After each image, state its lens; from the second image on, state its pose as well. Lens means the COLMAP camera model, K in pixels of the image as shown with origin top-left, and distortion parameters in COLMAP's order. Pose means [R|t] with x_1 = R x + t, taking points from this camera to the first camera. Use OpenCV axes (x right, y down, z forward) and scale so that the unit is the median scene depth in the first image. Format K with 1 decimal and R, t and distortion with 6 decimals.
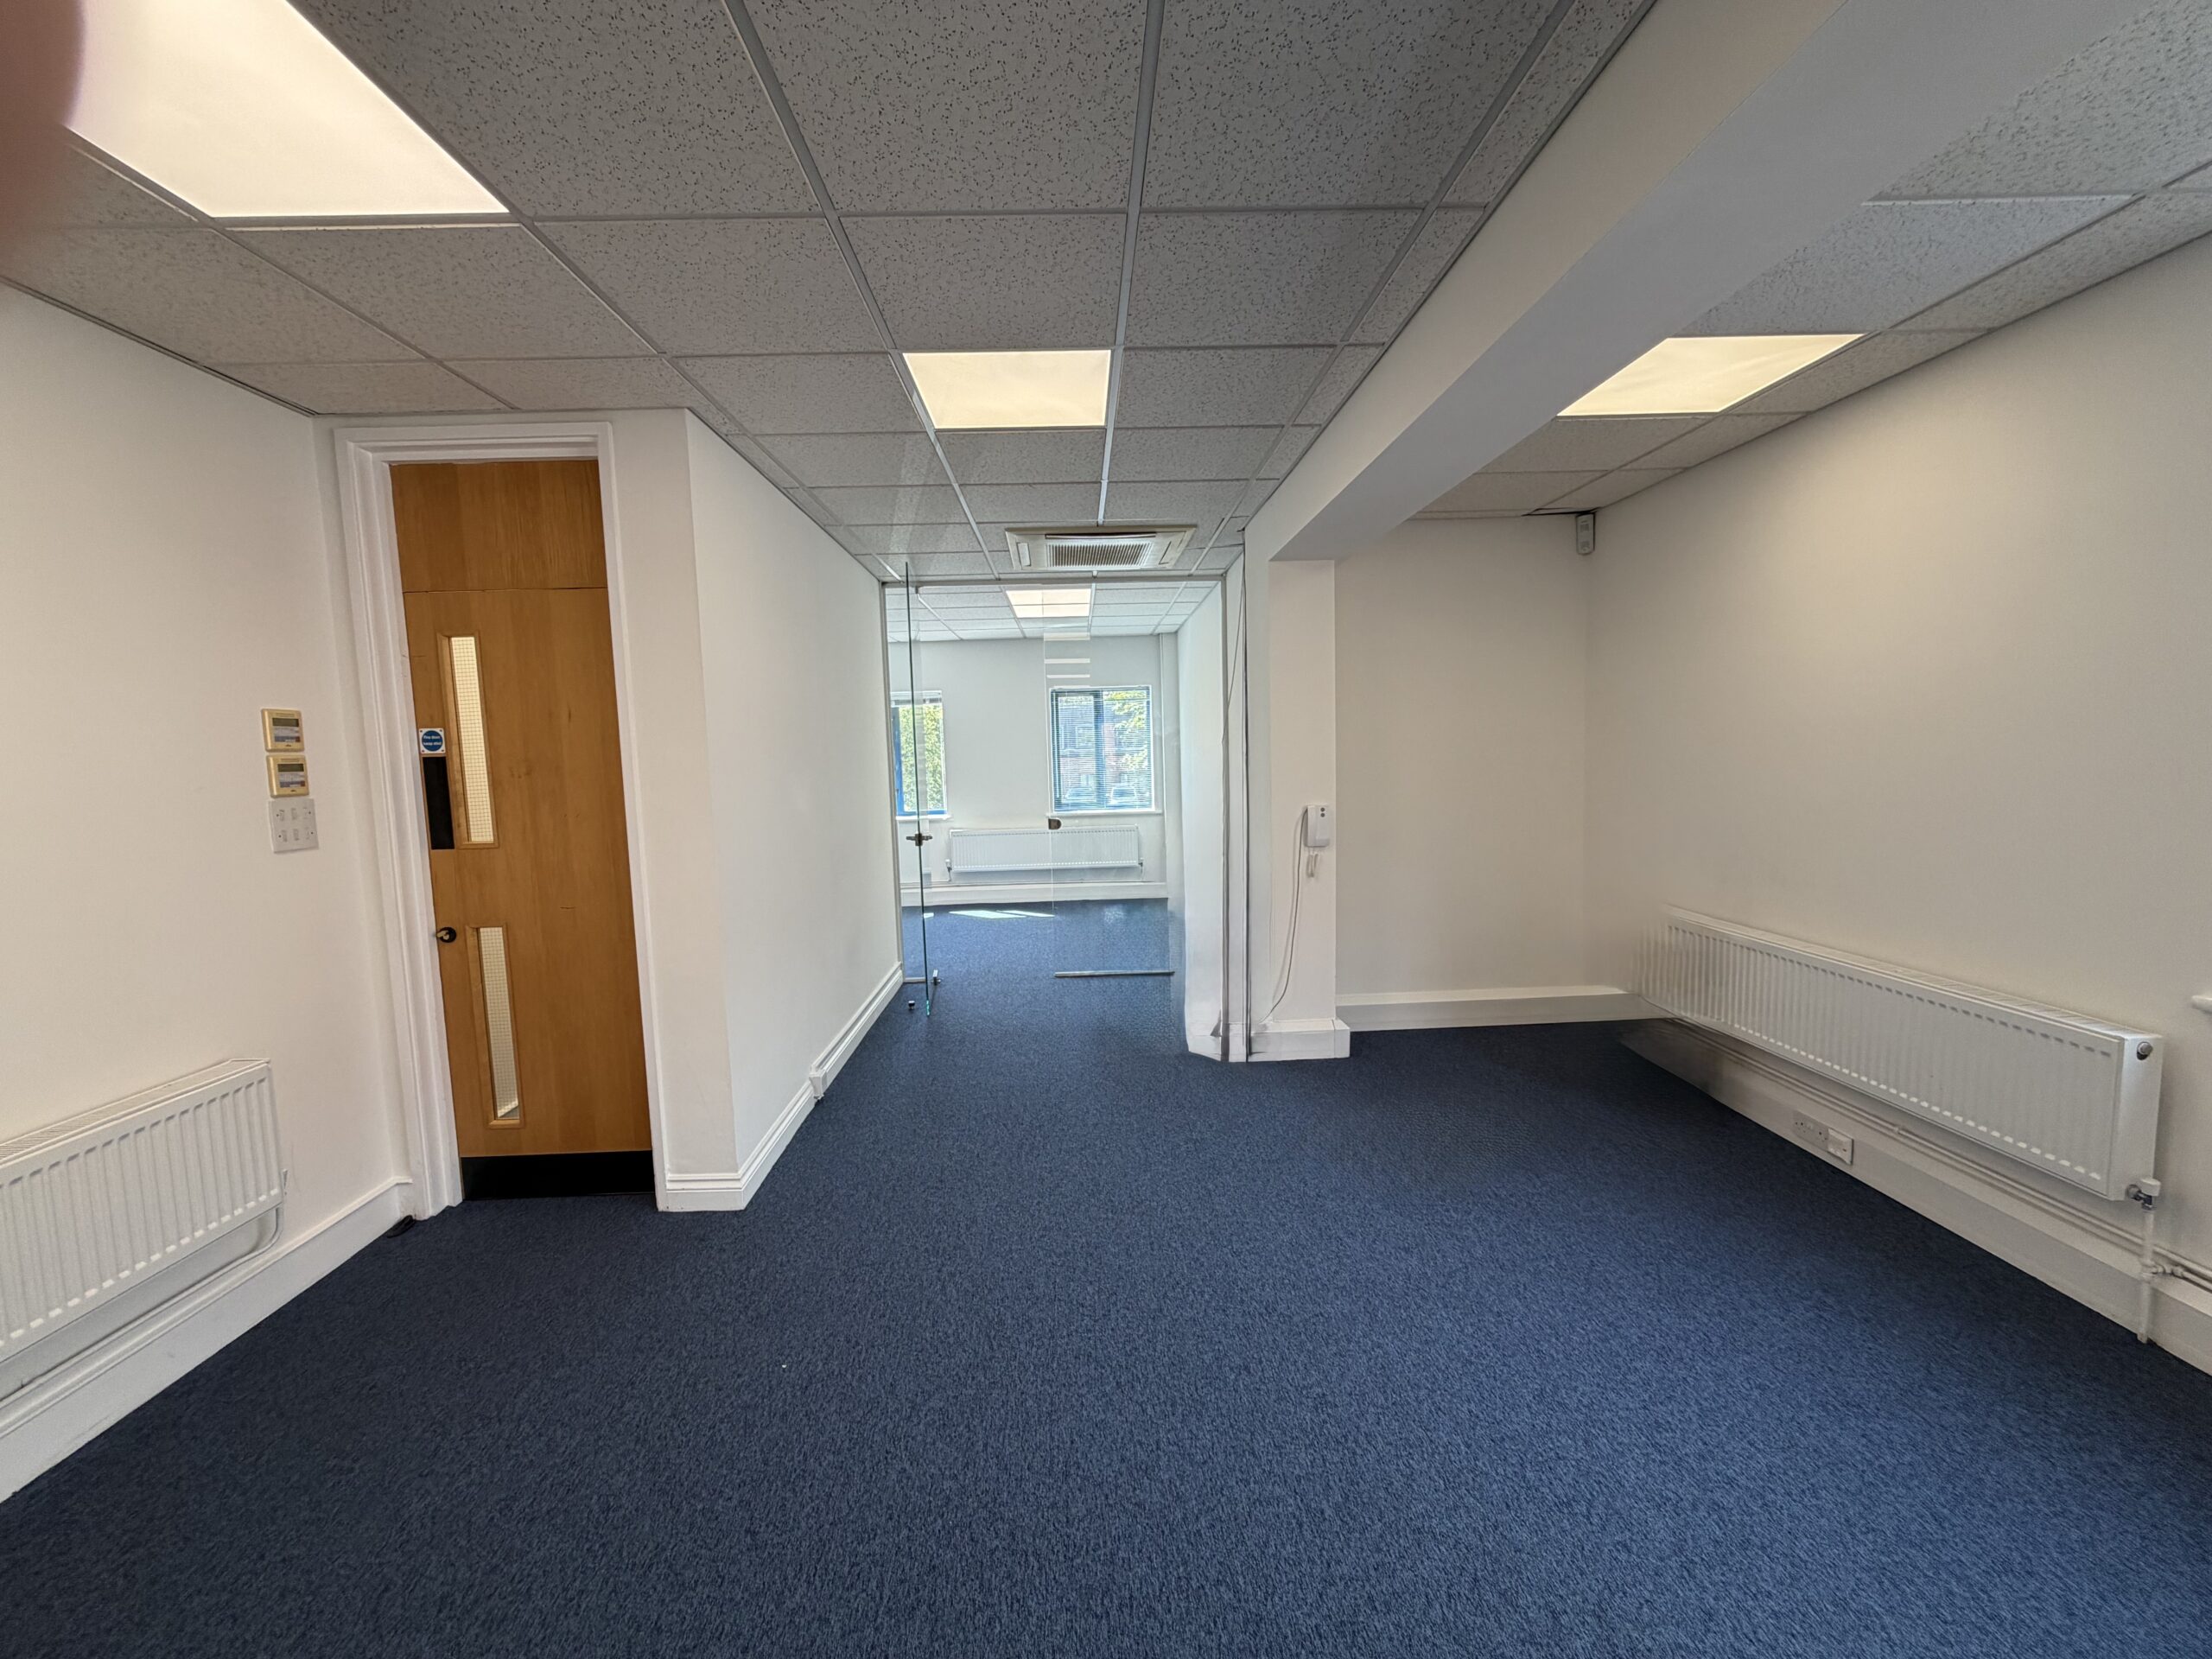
lens RADIAL K [[885.4, 0, 1101.9], [0, 885.4, 834.3], [0, 0, 1]] dist [-0.000581, 0.000662]
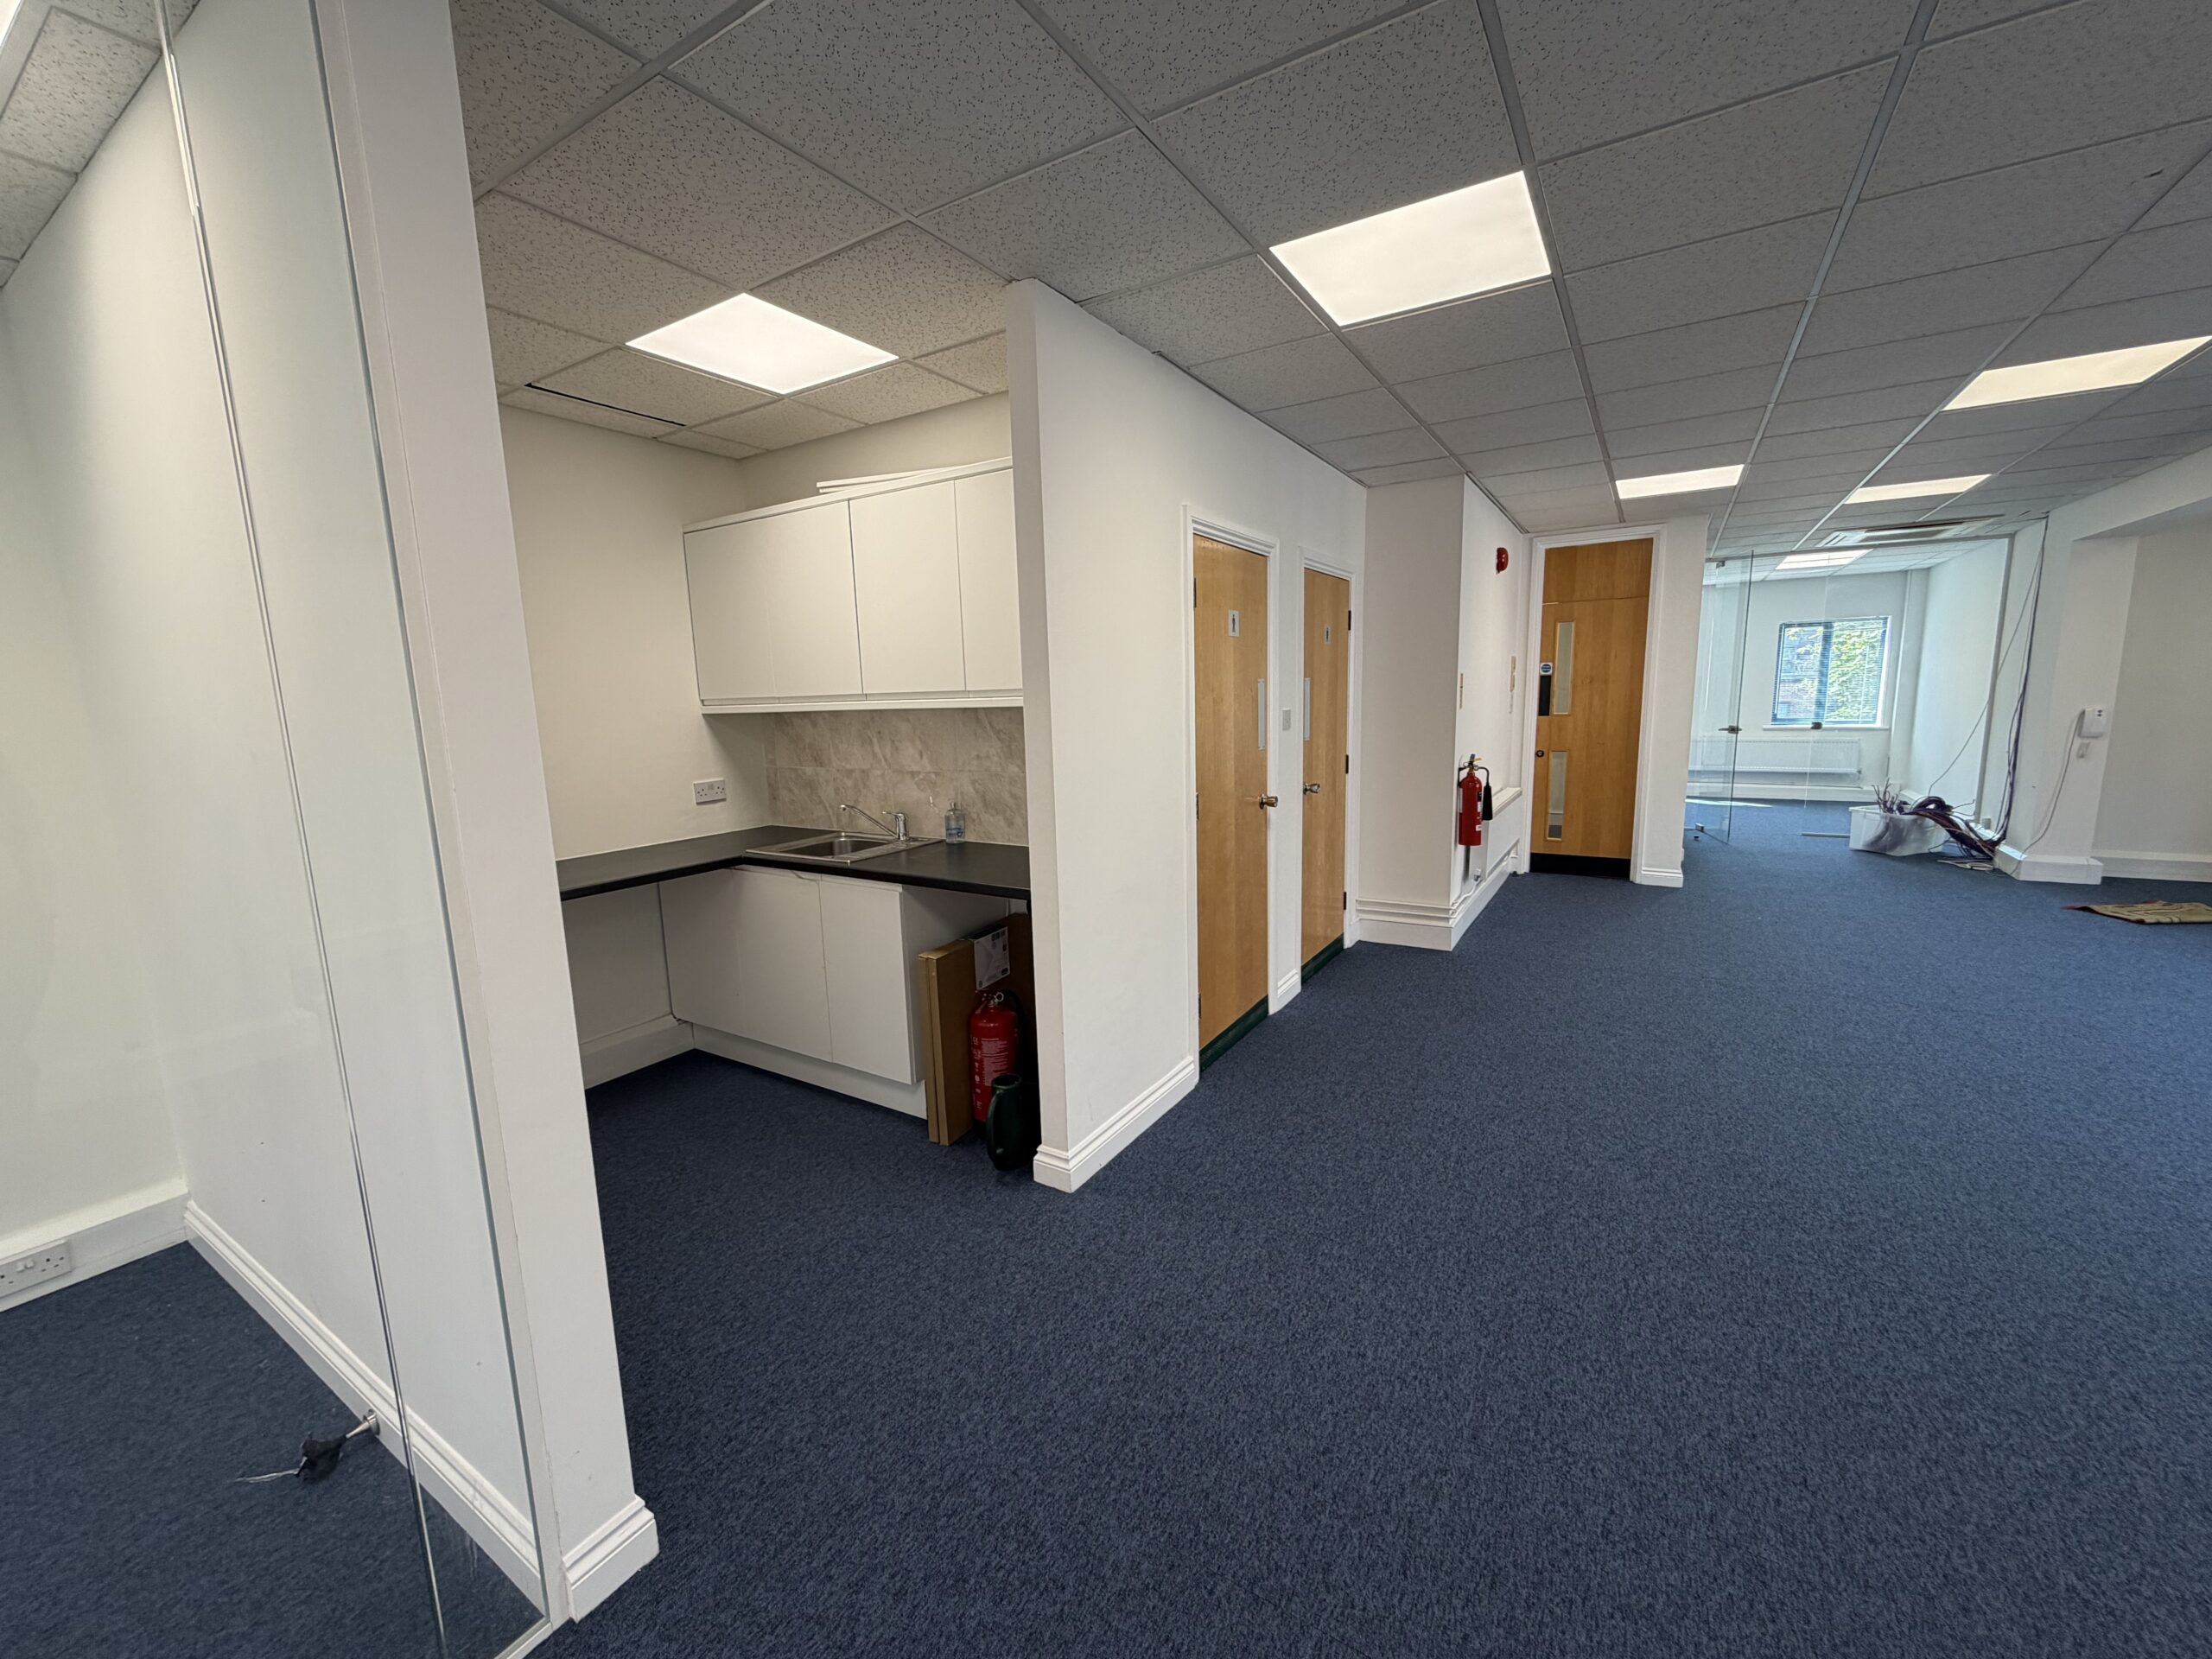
lens RADIAL K [[885.4, 0, 1103.3], [0, 885.4, 821.2], [0, 0, 1]] dist [-0.000581, 0.000662]
pose [[0.830356, 0.092333, -0.549530, -0.305796], [-0.054182, 0.994882, 0.085291, 0.117391], [0.554593, -0.041048, 0.831109, -1.172921]]
